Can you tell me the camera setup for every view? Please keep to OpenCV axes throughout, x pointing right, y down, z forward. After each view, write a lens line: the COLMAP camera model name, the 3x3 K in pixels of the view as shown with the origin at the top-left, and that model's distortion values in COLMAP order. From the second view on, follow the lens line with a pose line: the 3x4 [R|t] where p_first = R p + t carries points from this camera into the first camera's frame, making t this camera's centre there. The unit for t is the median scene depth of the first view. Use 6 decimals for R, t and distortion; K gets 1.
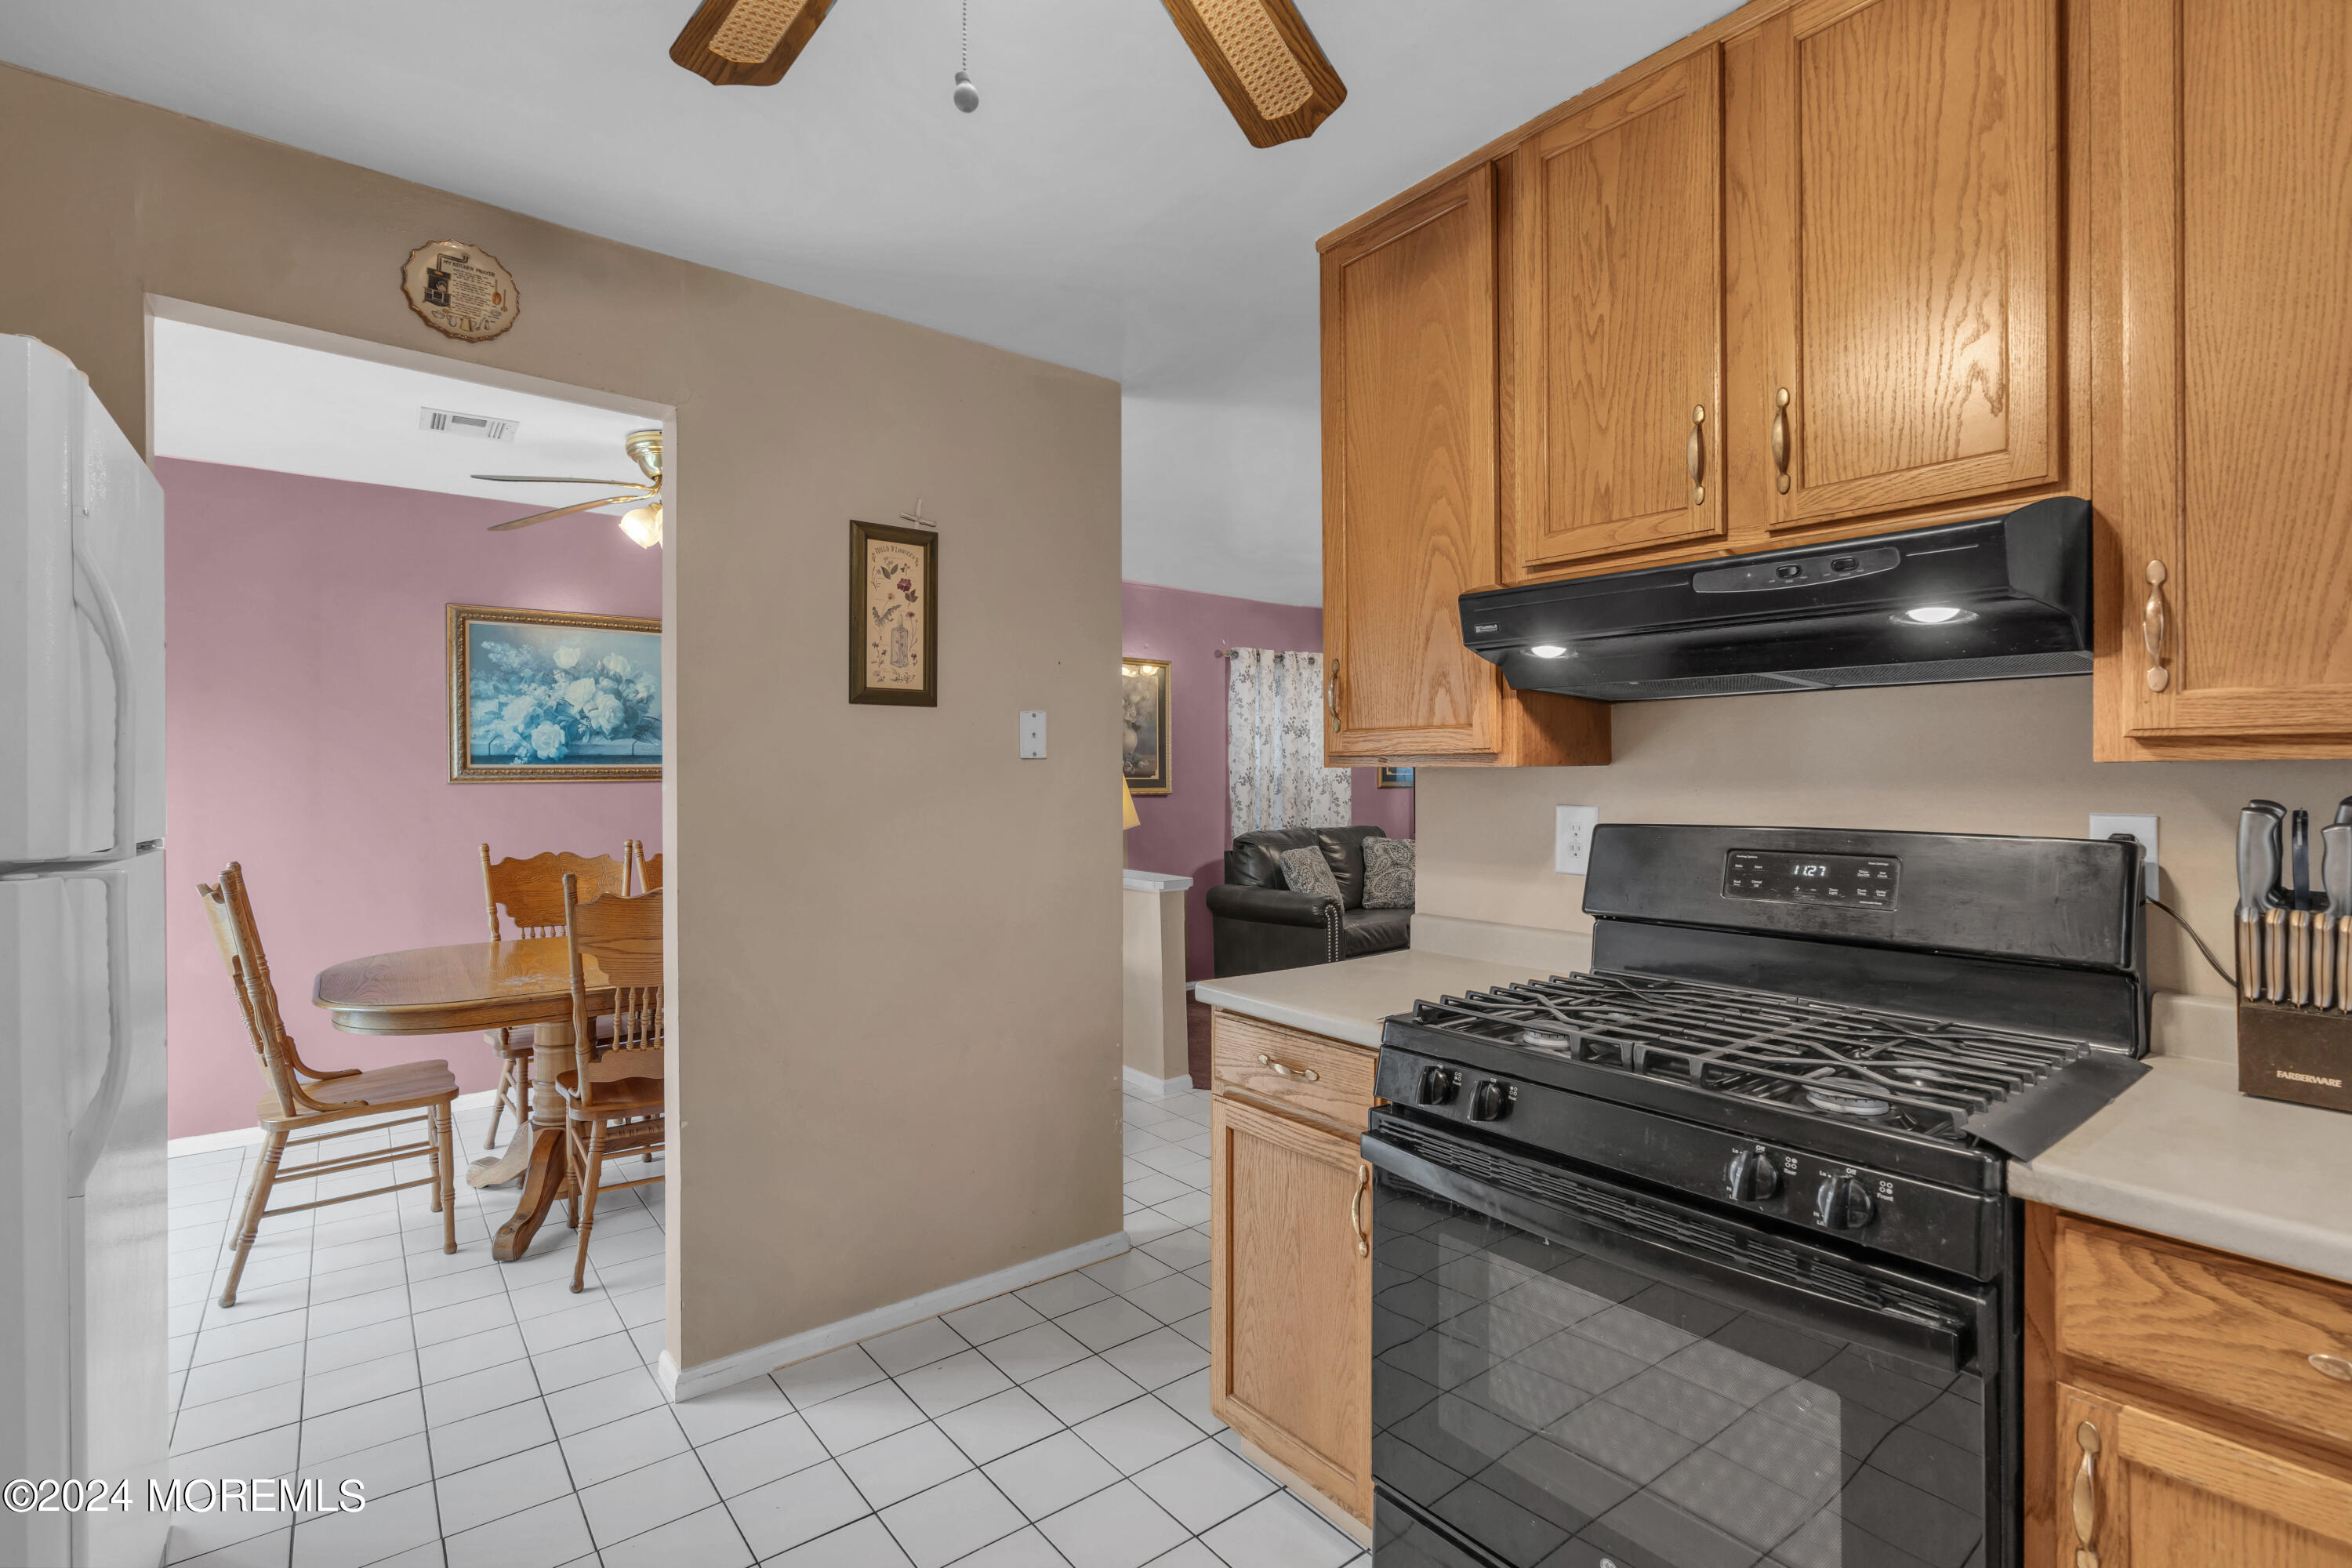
lens RADIAL K [[1064.9, 0, 1172.8], [0, 1064.9, 777.3], [0, 0, 1]] dist [-0.008385, 0.003896]
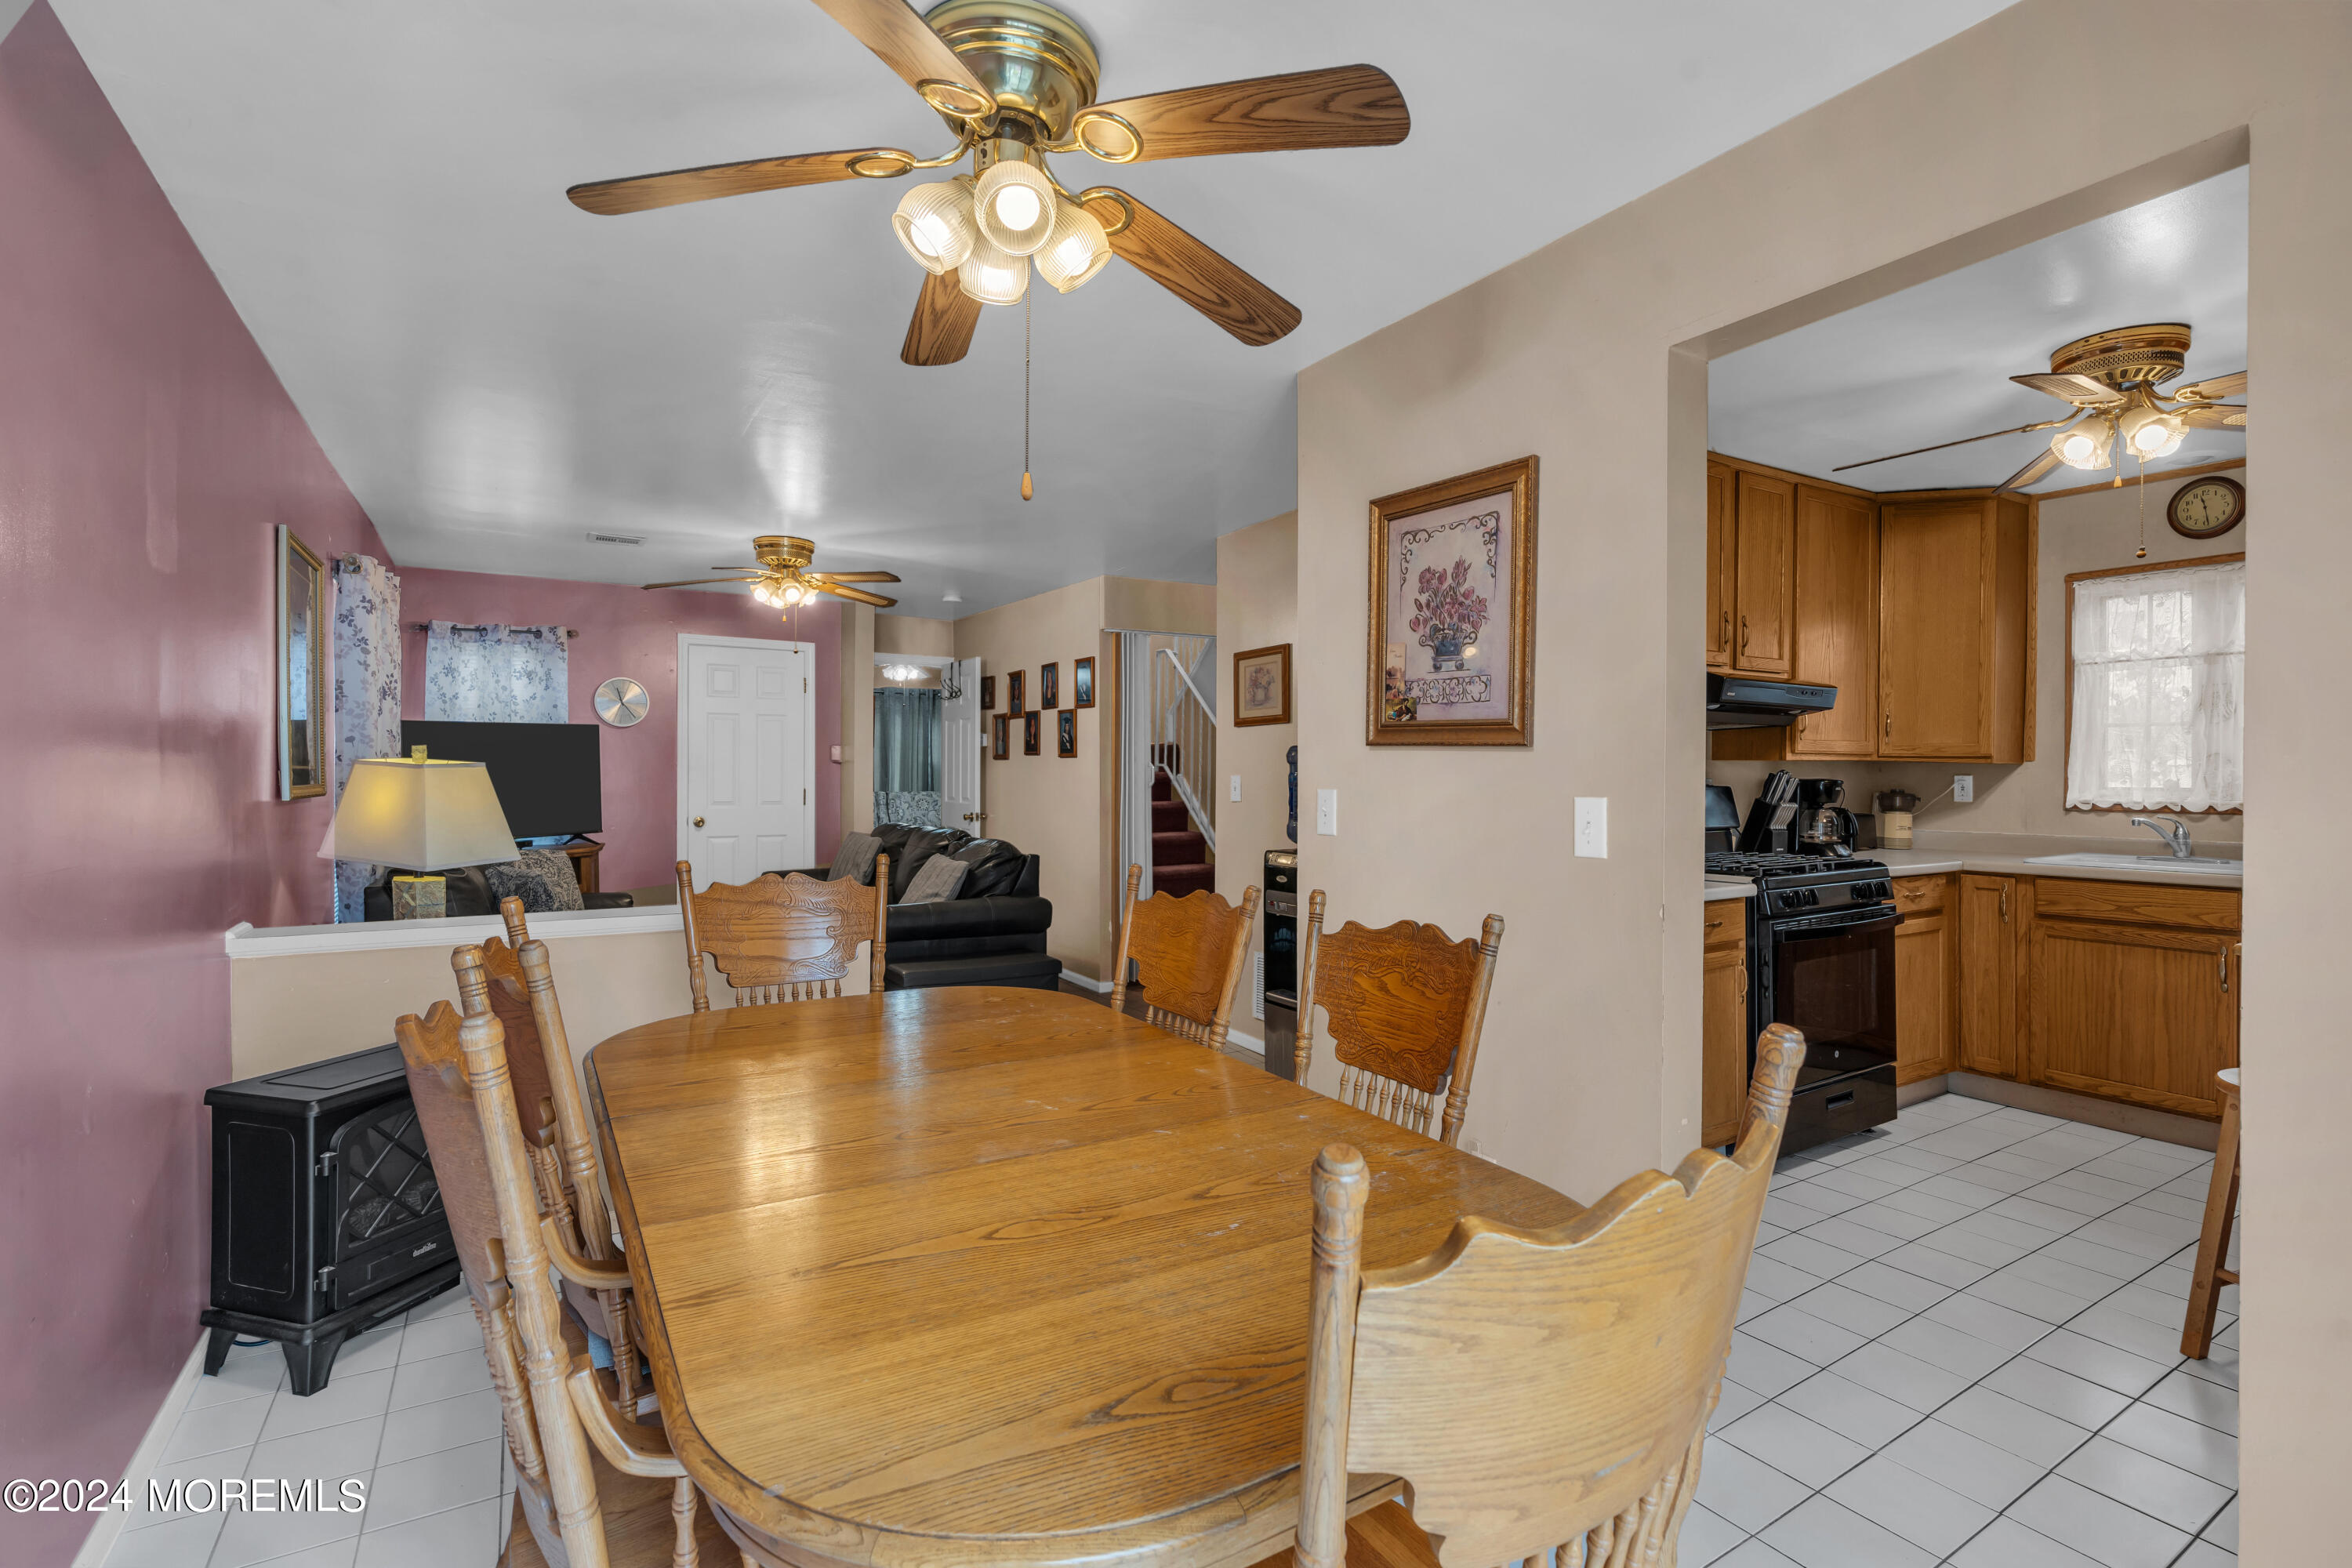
lens RADIAL K [[1064.9, 0, 1195.8], [0, 1064.9, 777.7], [0, 0, 1]] dist [-0.008385, 0.003896]
pose [[0.111997, -0.003177, 0.993704, -1.980152], [0.002005, 0.999994, 0.002971, 0.022306], [-0.993707, 0.001660, 0.112002, 1.836409]]
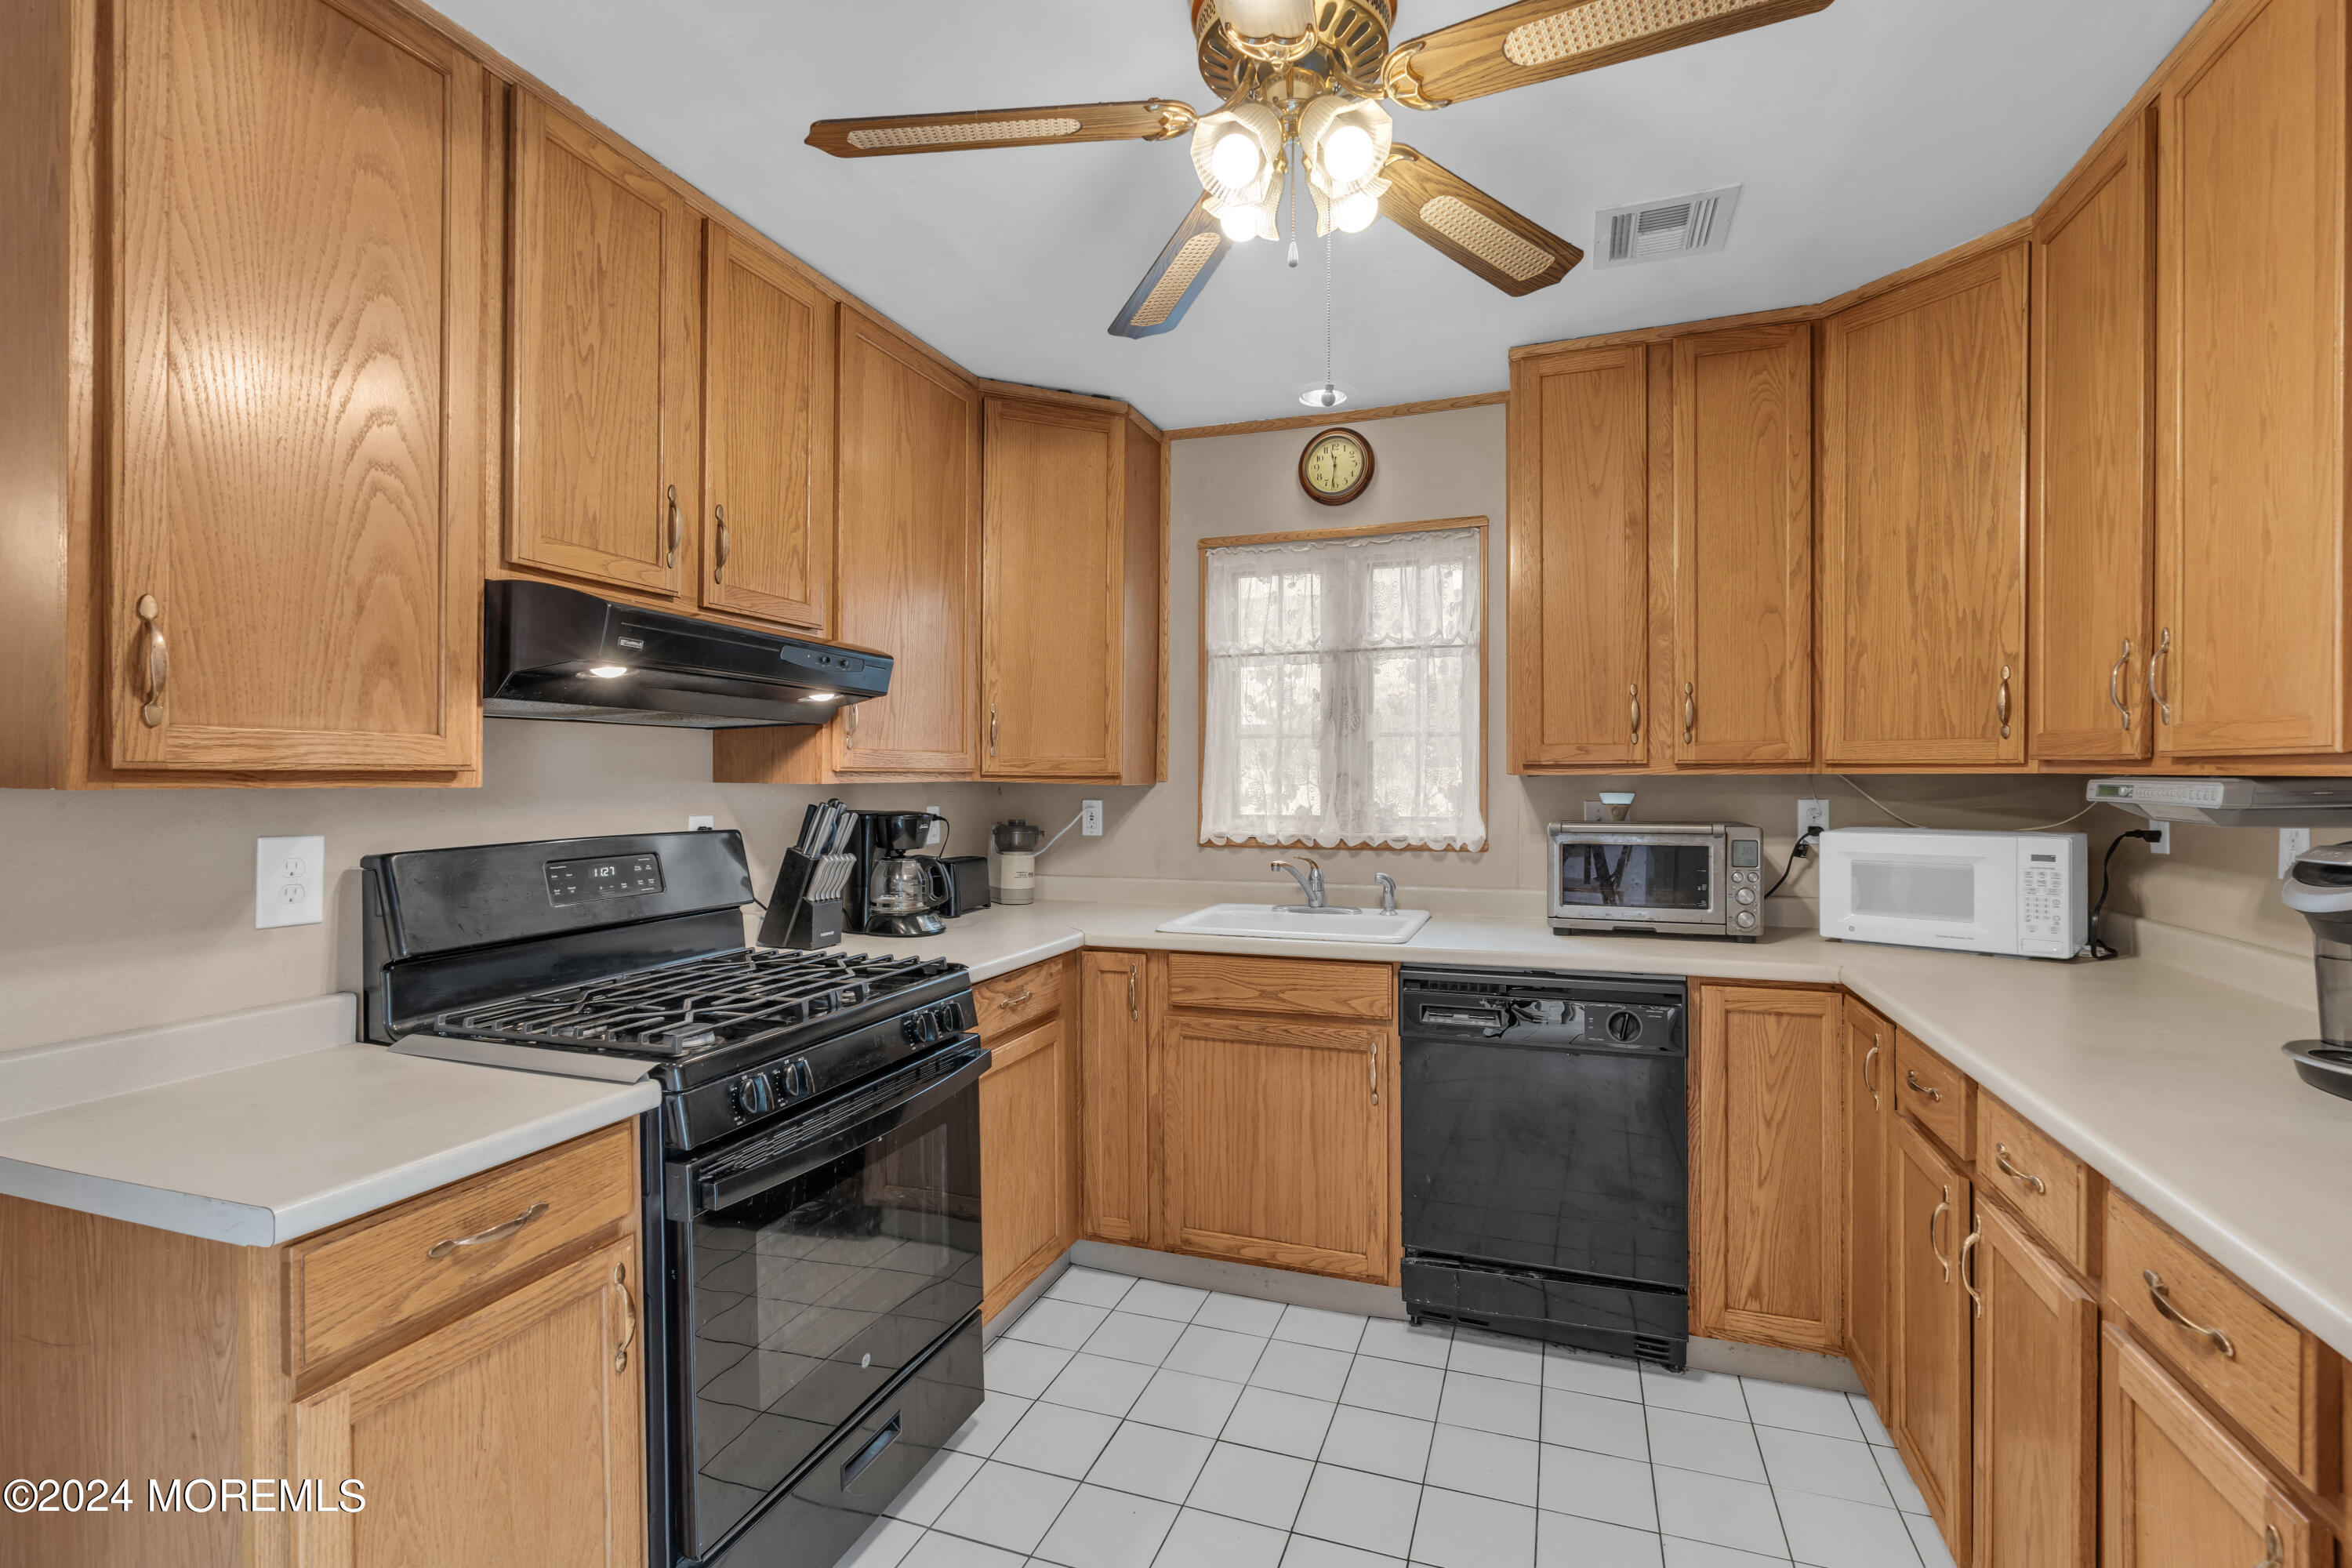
lens RADIAL K [[1064.9, 0, 1176.3], [0, 1064.9, 783.4], [0, 0, 1]] dist [-0.008385, 0.003896]
pose [[-0.532792, -0.002451, 0.846242, -0.759806], [0.004300, 0.999975, 0.005604, -0.016781], [-0.846235, 0.006625, -0.532769, 1.070215]]
